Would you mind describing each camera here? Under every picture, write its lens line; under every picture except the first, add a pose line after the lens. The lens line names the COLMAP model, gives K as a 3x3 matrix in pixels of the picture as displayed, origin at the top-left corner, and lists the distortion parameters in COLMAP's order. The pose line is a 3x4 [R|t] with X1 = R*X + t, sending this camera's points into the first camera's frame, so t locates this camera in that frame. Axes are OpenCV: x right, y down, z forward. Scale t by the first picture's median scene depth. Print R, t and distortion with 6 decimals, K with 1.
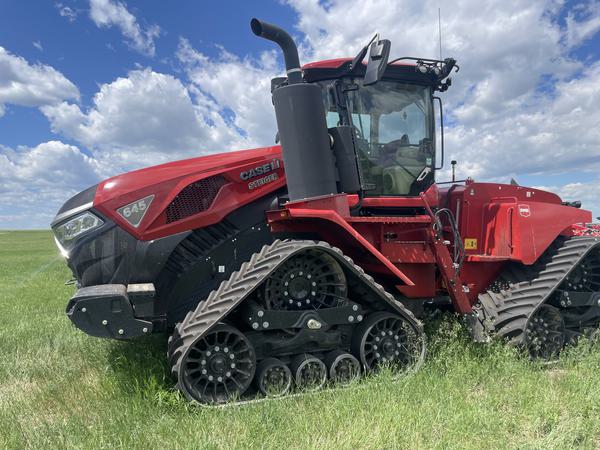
lens RADIAL K [[457.1, 0, 300.0], [0, 457.1, 225.0], [0, 0, 1]] dist [-0.001955, -0.005744]
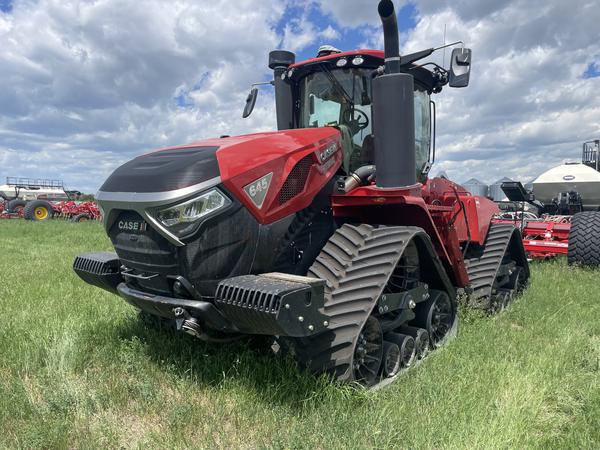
lens RADIAL K [[446.7, 0, 300.0], [0, 446.7, 225.0], [0, 0, 1]] dist [0.007163, 0.001523]
pose [[0.836757, 0.008279, 0.547511, -0.730617], [-0.035136, 0.998637, 0.038598, 0.000039], [-0.546445, -0.051534, 0.835908, 0.264297]]
